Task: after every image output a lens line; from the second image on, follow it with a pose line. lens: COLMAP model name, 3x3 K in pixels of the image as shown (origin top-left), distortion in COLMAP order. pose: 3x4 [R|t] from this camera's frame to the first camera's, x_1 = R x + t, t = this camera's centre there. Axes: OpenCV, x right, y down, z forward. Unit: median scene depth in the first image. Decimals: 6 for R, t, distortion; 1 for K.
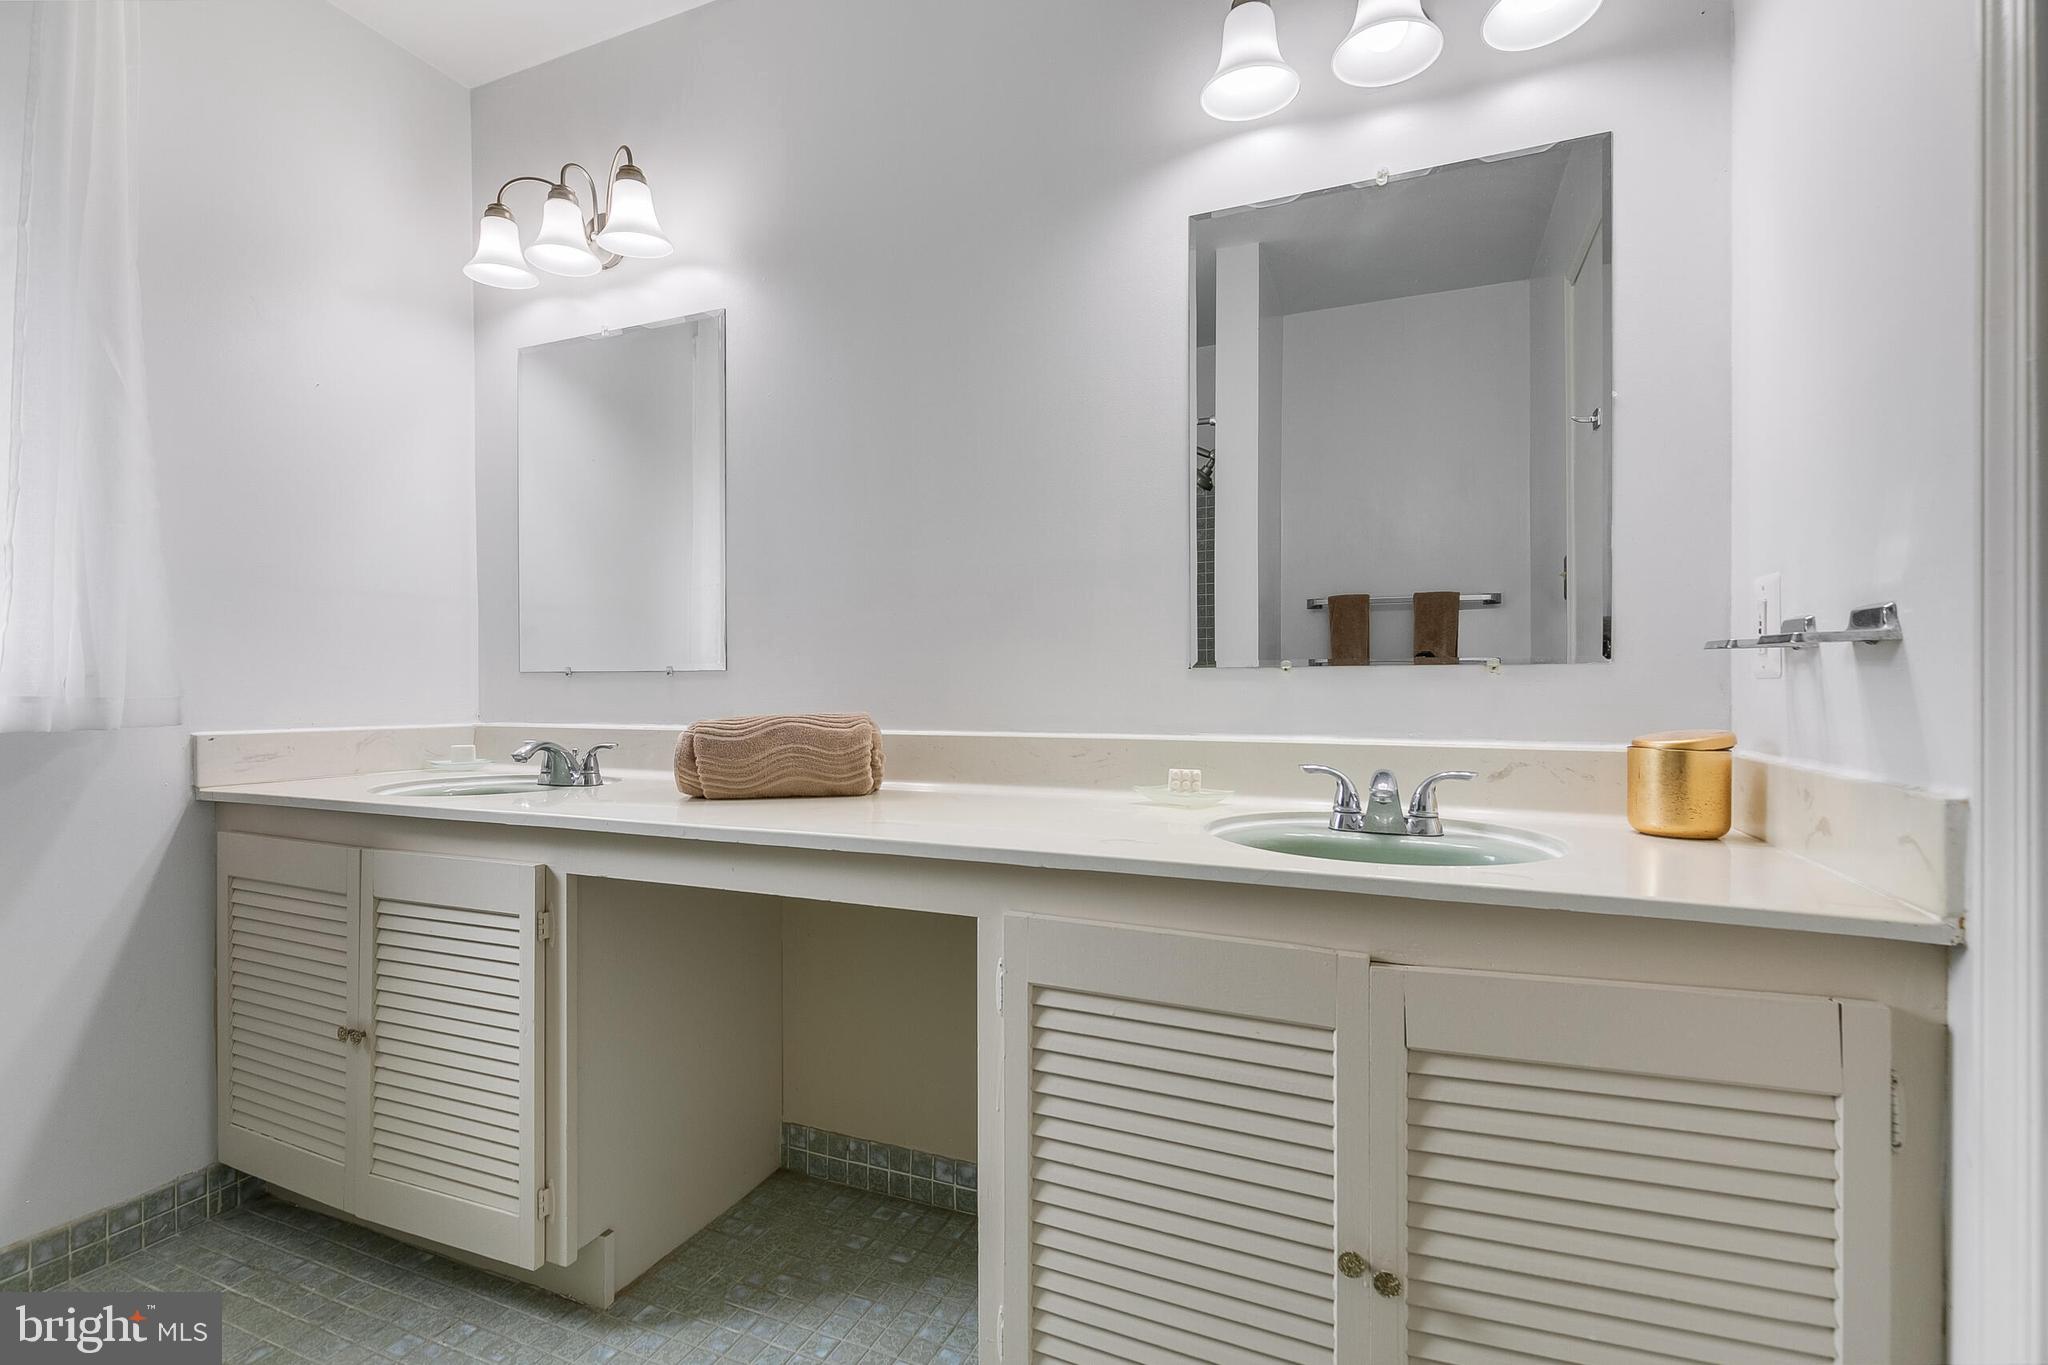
lens RADIAL K [[926.8, 0, 1026.1], [0, 926.8, 681.5], [0, 0, 1]] dist [0.004090, -0.000555]
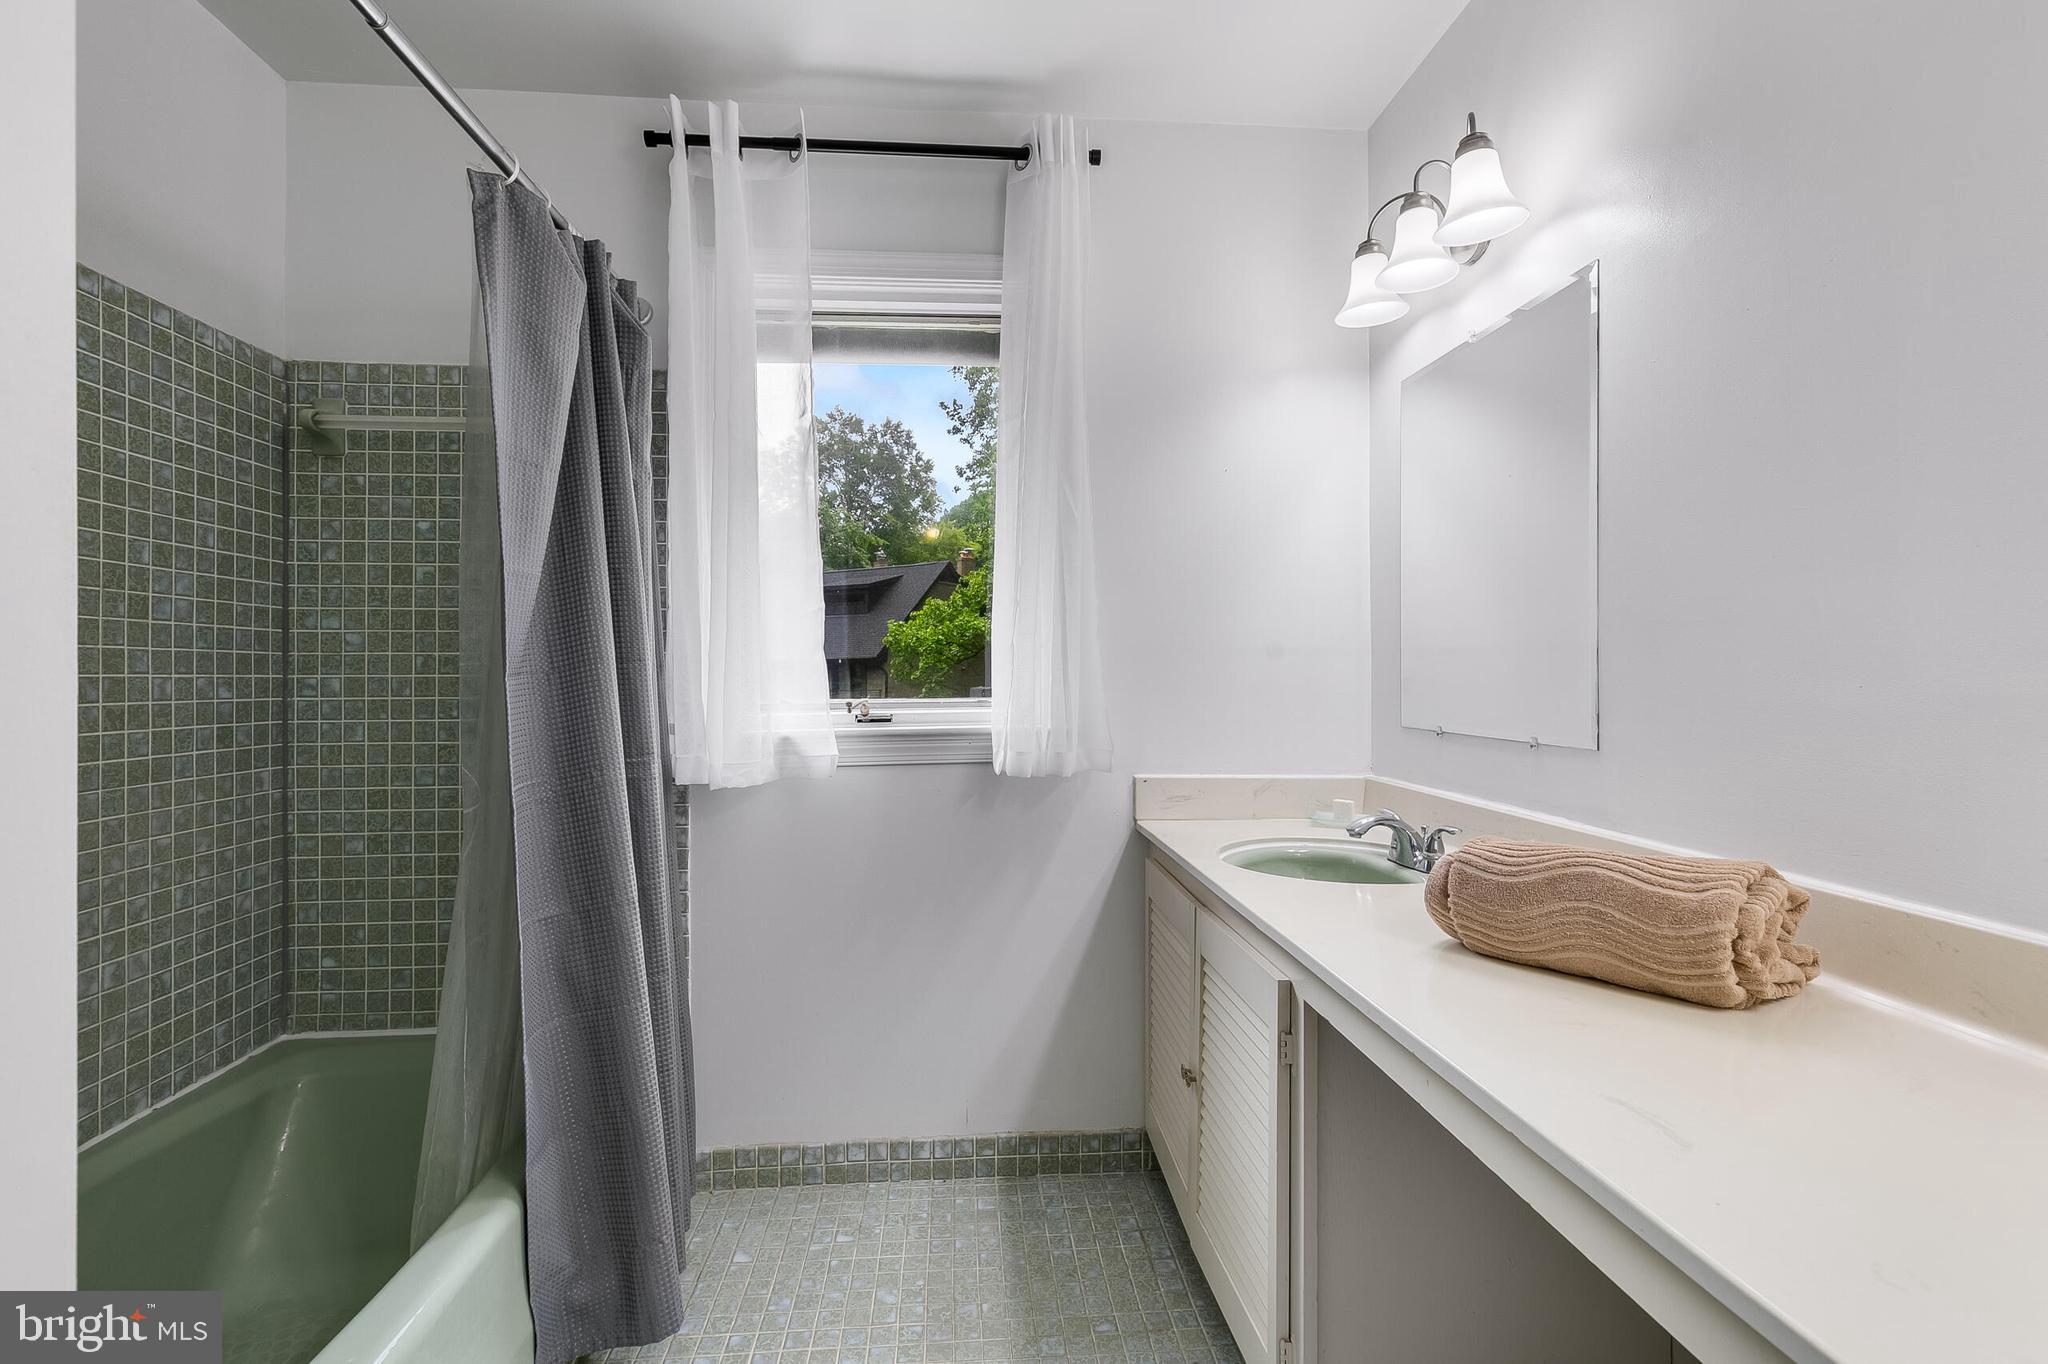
lens RADIAL K [[926.8, 0, 1022.3], [0, 926.8, 672.6], [0, 0, 1]] dist [0.004090, -0.000555]
pose [[0.475904, 0.005078, -0.879483, 0.122262], [-0.003105, 0.999987, 0.004094, -0.086350], [0.879492, 0.000782, 0.475913, 0.280443]]
